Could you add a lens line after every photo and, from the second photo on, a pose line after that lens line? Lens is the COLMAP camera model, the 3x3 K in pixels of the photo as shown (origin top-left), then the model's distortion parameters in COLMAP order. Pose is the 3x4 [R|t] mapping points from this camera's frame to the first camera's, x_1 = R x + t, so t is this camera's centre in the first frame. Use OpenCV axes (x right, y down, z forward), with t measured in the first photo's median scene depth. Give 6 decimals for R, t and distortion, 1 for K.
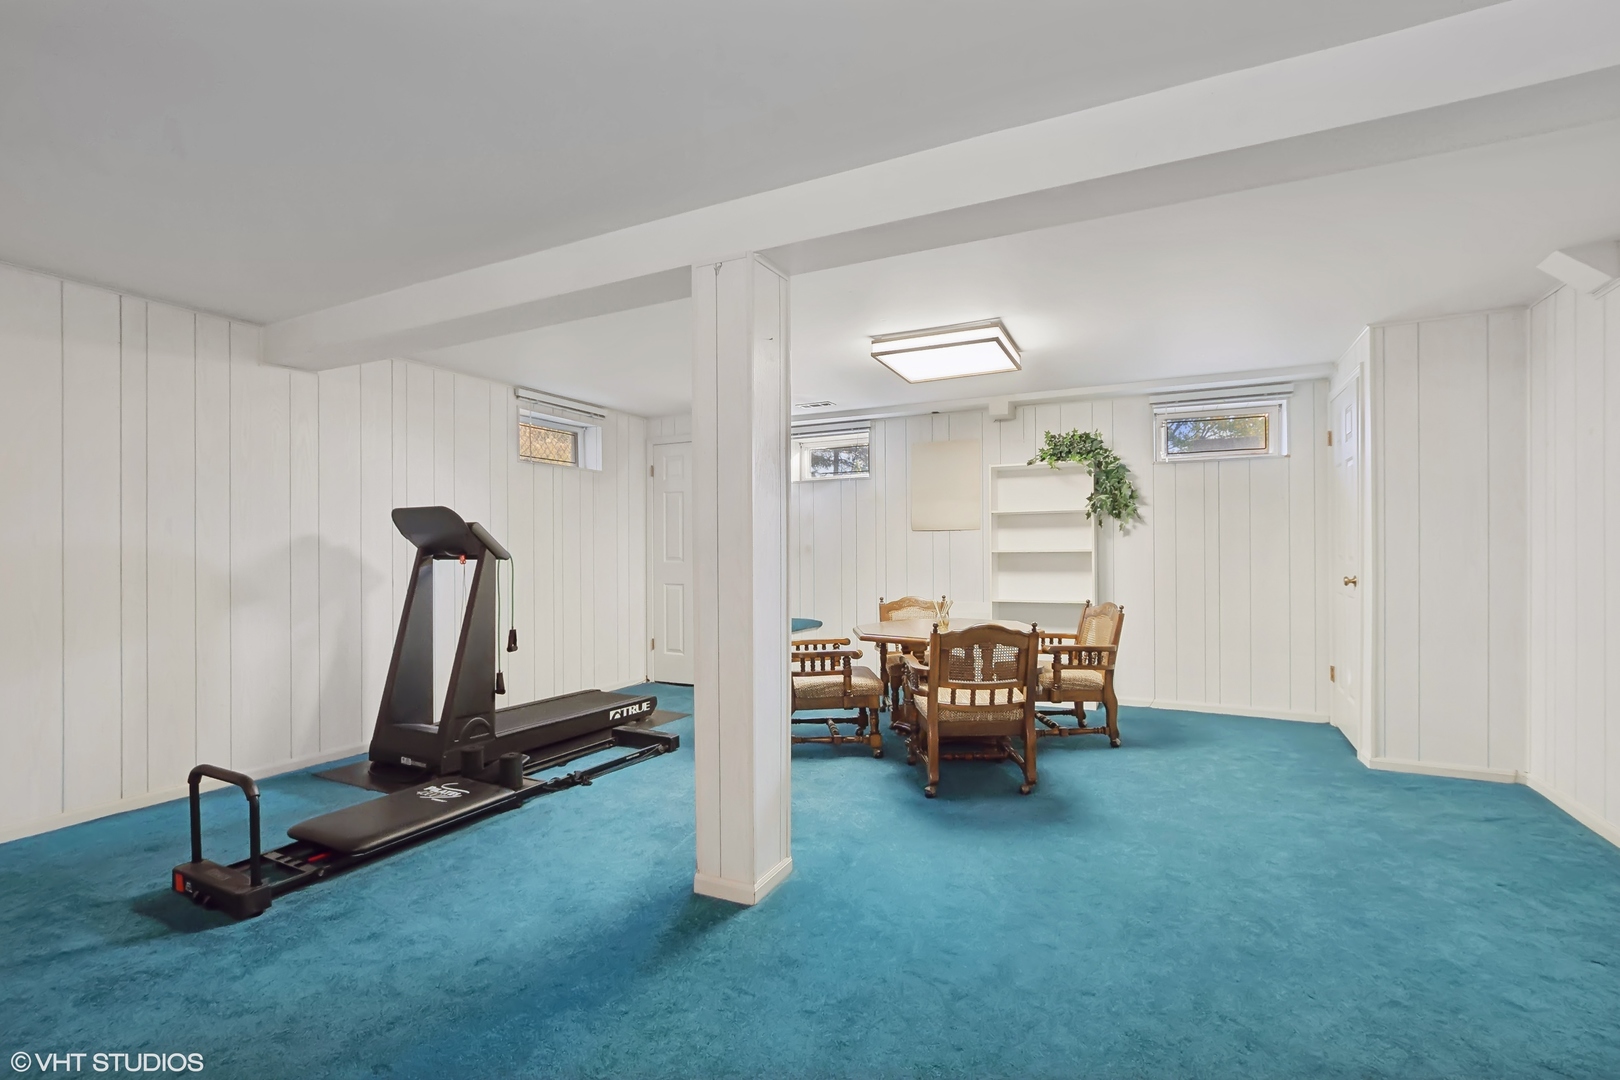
lens RADIAL K [[711.0, 0, 810.0], [0, 711.0, 549.9], [0, 0, 1]] dist [-0.016837, 0.003851]
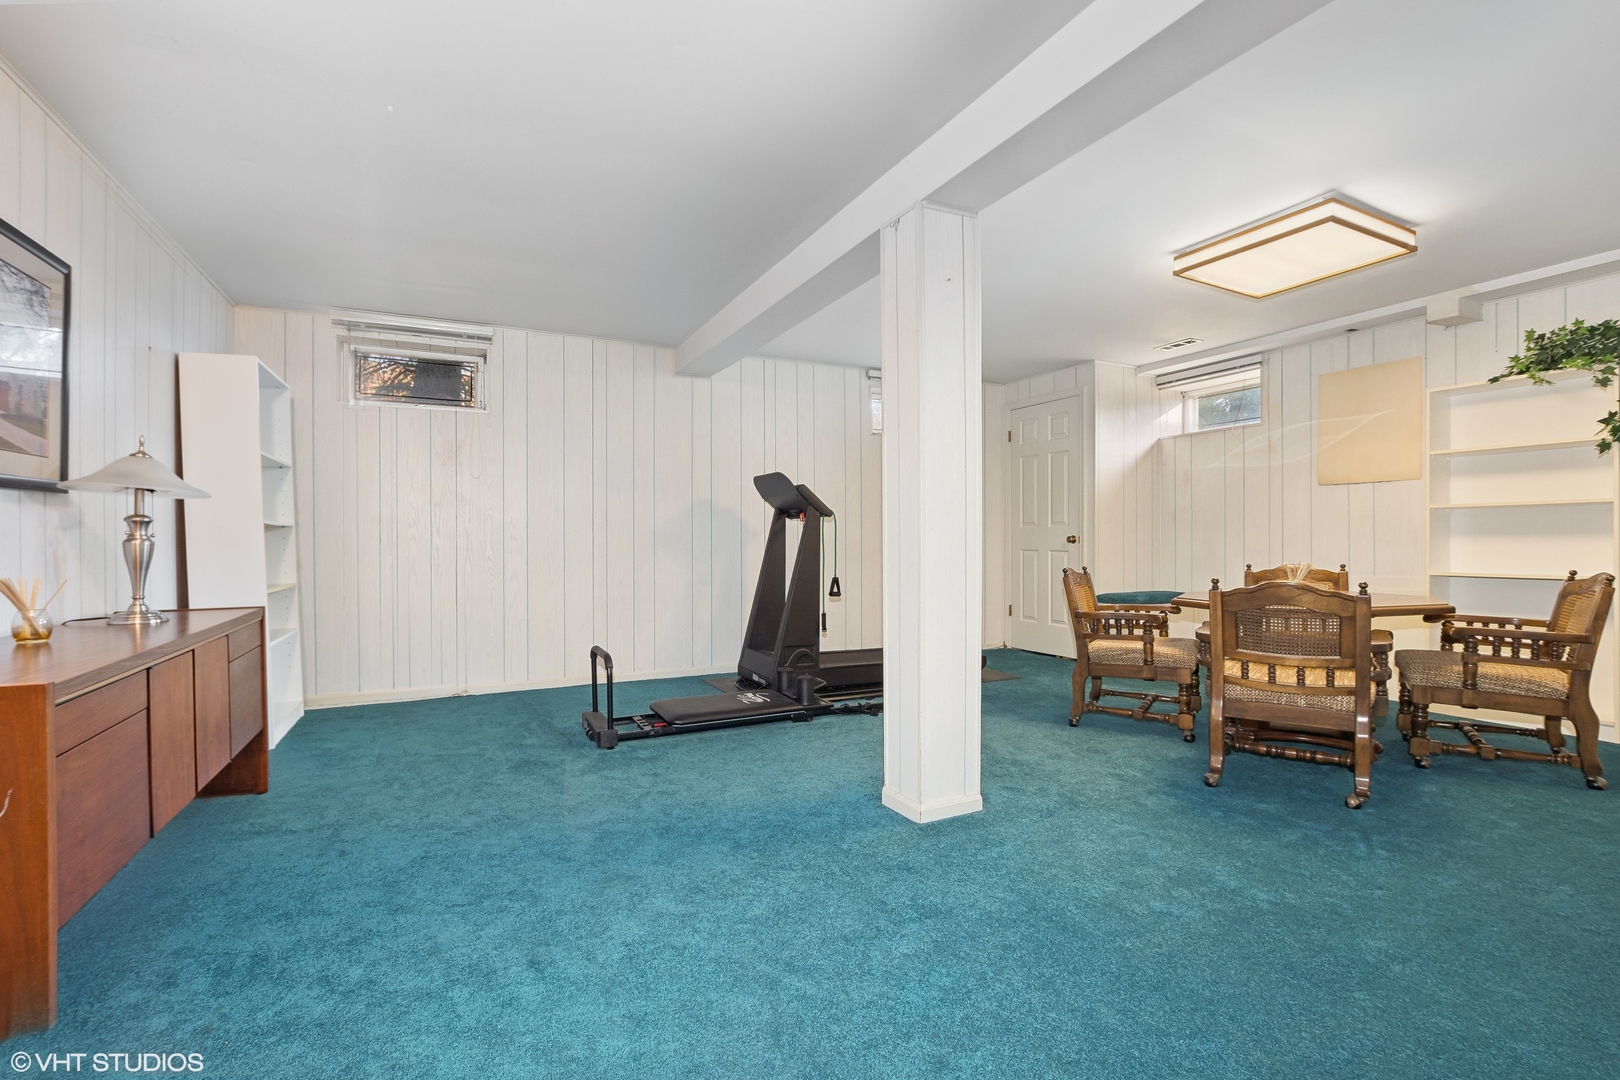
lens RADIAL K [[711.0, 0, 781.7], [0, 711.0, 535.0], [0, 0, 1]] dist [-0.016837, 0.003851]
pose [[0.798400, 0.003954, -0.602114, 0.220560], [-0.000906, 0.999985, 0.005364, 0.039150], [0.602126, -0.003737, 0.798392, 0.023545]]
